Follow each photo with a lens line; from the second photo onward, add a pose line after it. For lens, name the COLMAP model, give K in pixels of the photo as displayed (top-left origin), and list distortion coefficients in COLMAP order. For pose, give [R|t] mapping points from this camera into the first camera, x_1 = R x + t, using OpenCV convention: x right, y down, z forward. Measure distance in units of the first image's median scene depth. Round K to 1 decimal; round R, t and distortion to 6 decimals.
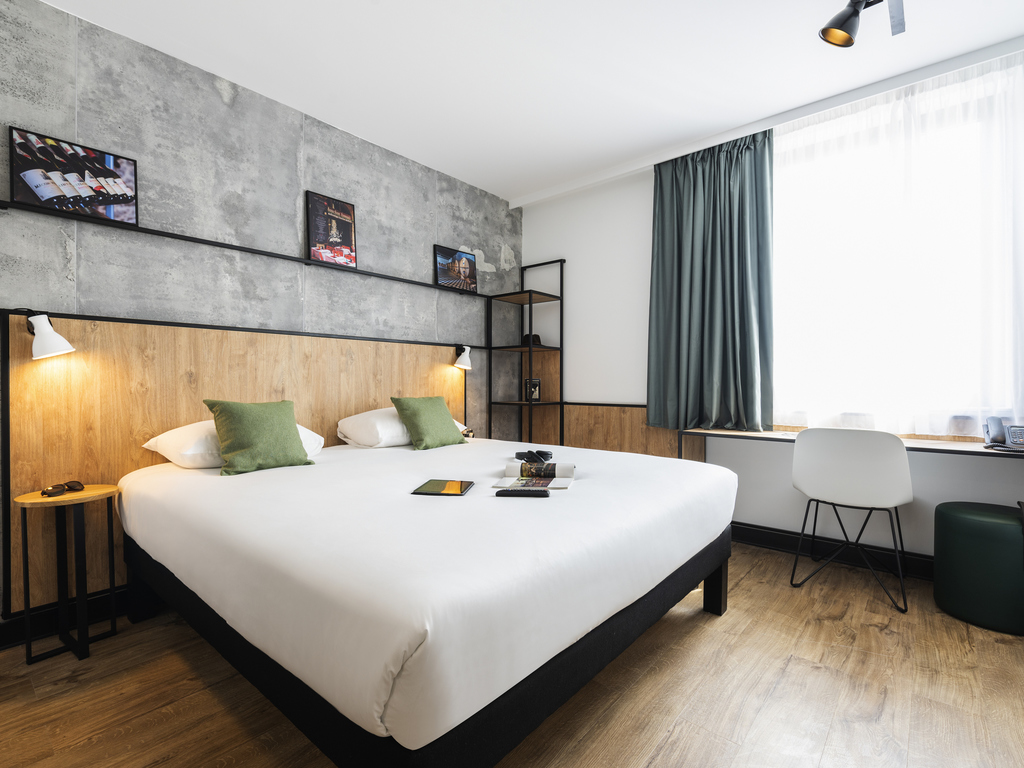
lens RADIAL K [[496.6, 0, 504.9], [0, 496.6, 389.7], [0, 0, 1]] dist [0.001682, -0.000428]
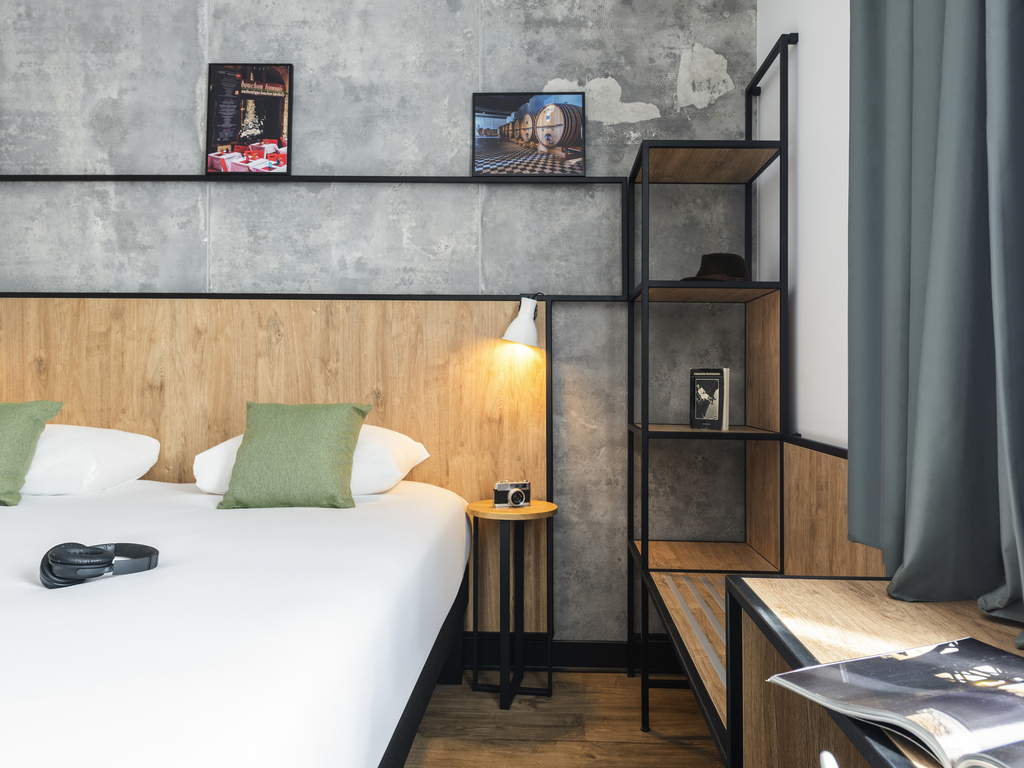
lens RADIAL K [[761.4, 0, 520.2], [0, 761.4, 375.7], [0, 0, 1]] dist [0.026618, -0.021619]
pose [[0.628788, 0.002135, -0.777574, 0.616732], [-0.020499, 0.999694, -0.013831, -0.007719], [0.777307, 0.024637, 0.628639, 0.744493]]
